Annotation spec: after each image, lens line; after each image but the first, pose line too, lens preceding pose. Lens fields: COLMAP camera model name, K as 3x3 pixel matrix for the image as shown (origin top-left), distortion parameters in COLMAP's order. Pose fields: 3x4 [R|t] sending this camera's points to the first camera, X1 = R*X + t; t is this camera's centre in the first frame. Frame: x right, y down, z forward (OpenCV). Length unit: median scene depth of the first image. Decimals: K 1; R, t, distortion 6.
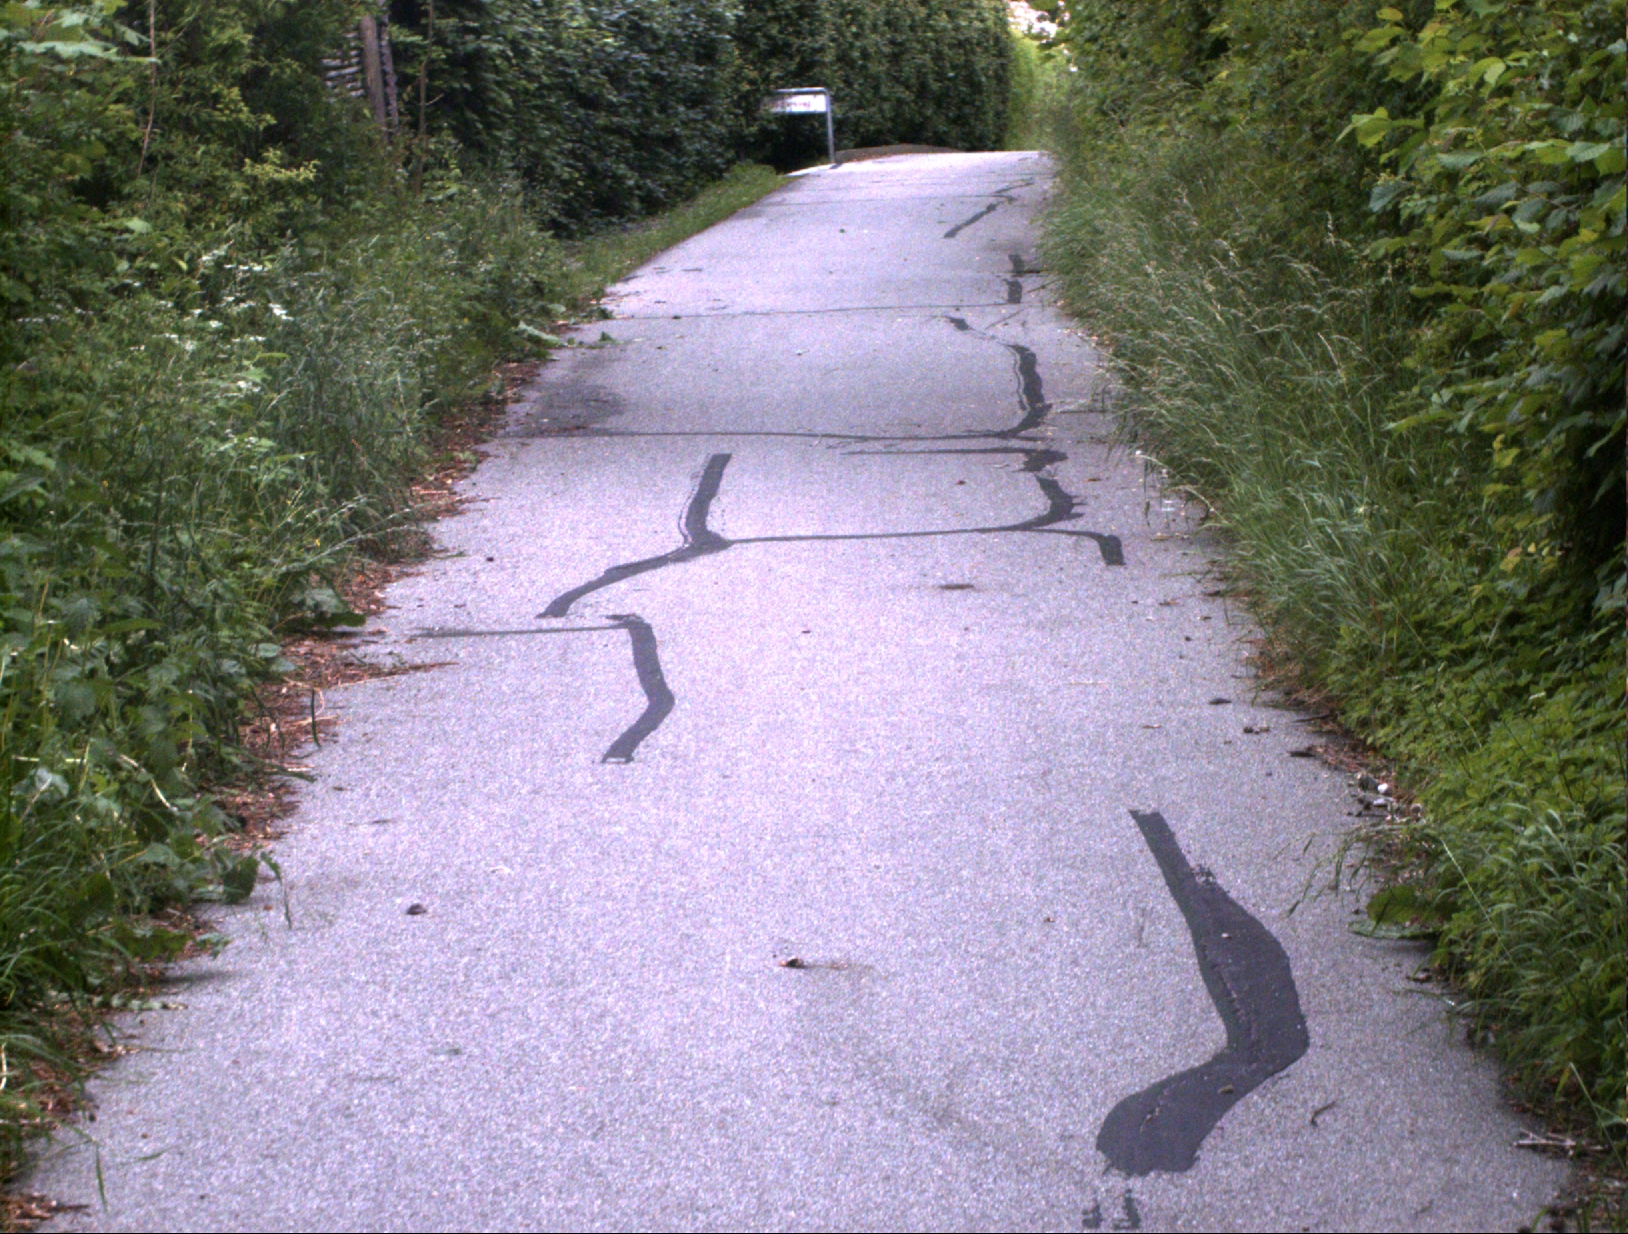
lens RADIAL K [[5892.6, 0, 814.0], [0, 5892.6, 617.0], [0, 0, 1]] dist [-0.353518, 1.101124]
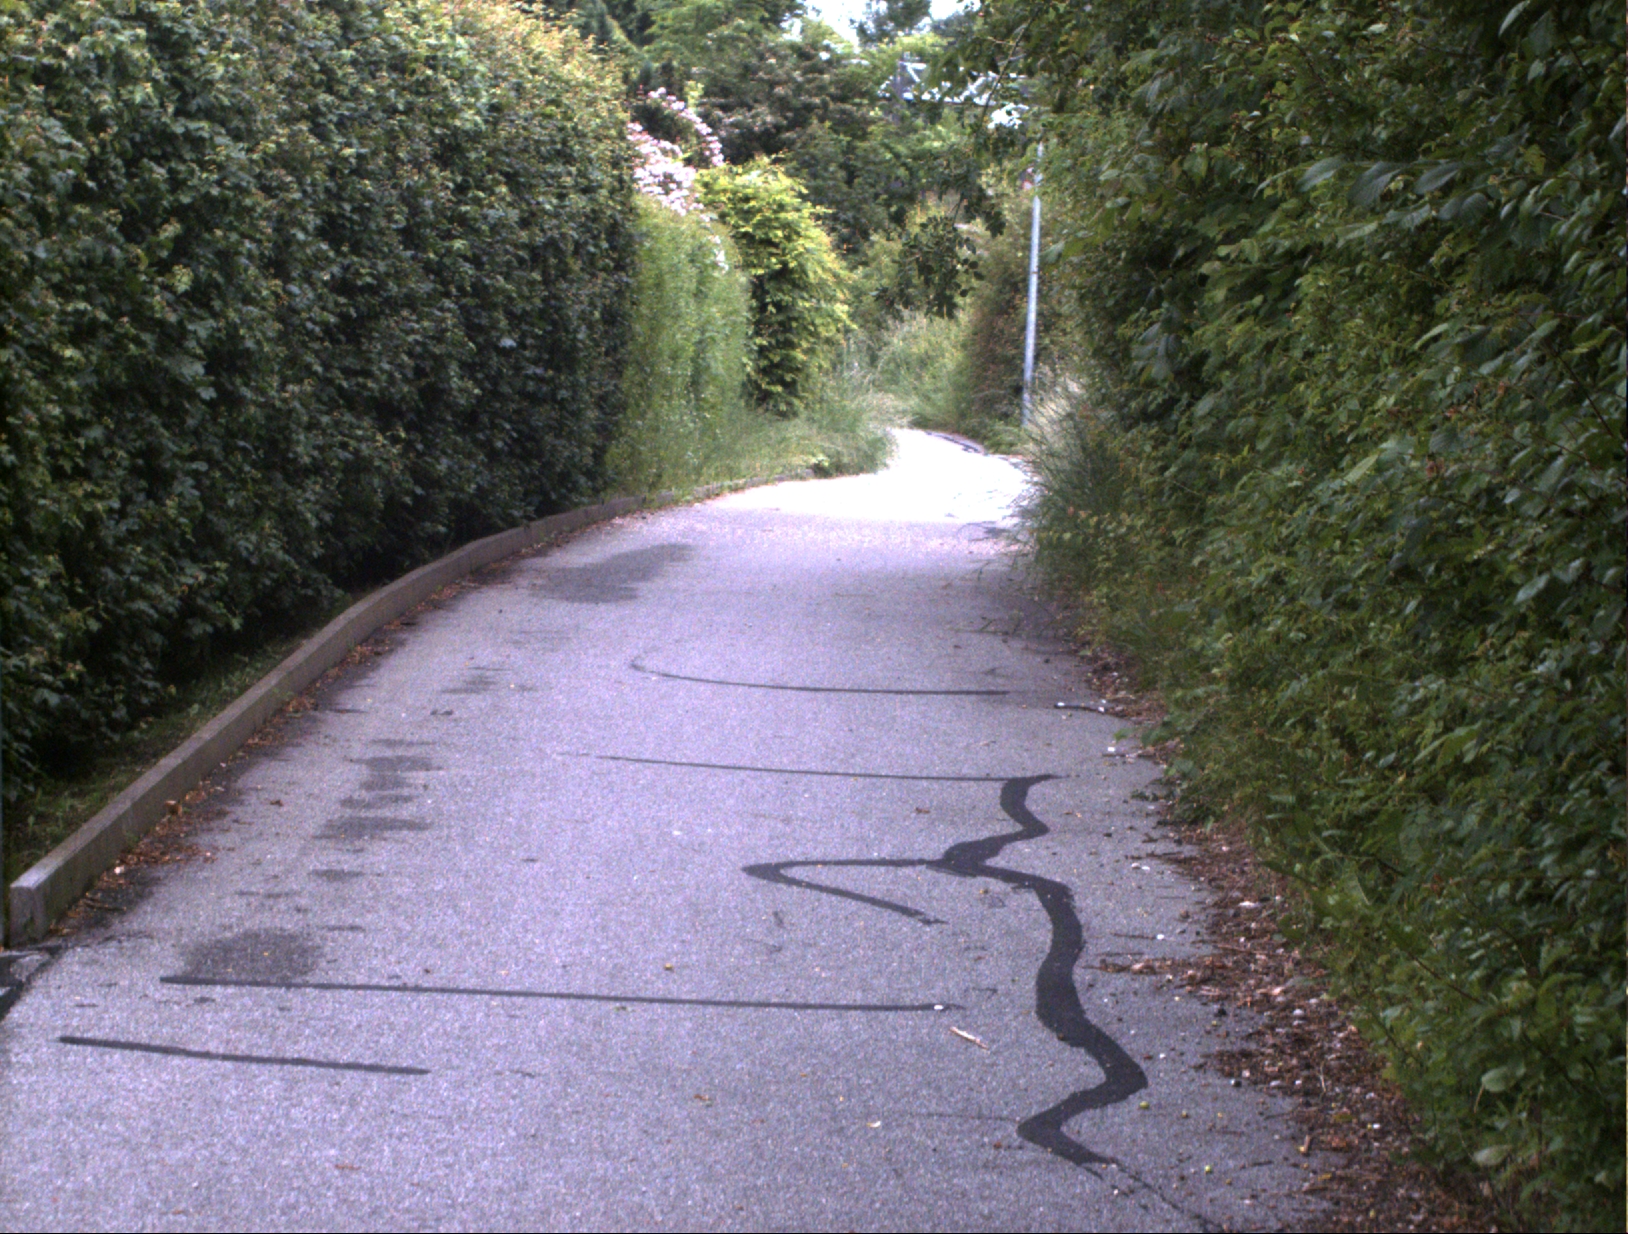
lens RADIAL K [[5892.6, 0, 814.0], [0, 5892.6, 617.0], [0, 0, 1]] dist [-0.353518, 1.101124]
pose [[0.994144, 0.064378, 0.086791, 0.025291], [-0.063254, 0.997875, -0.015645, -0.158364], [-0.087614, 0.010063, 0.996104, 1.405086]]
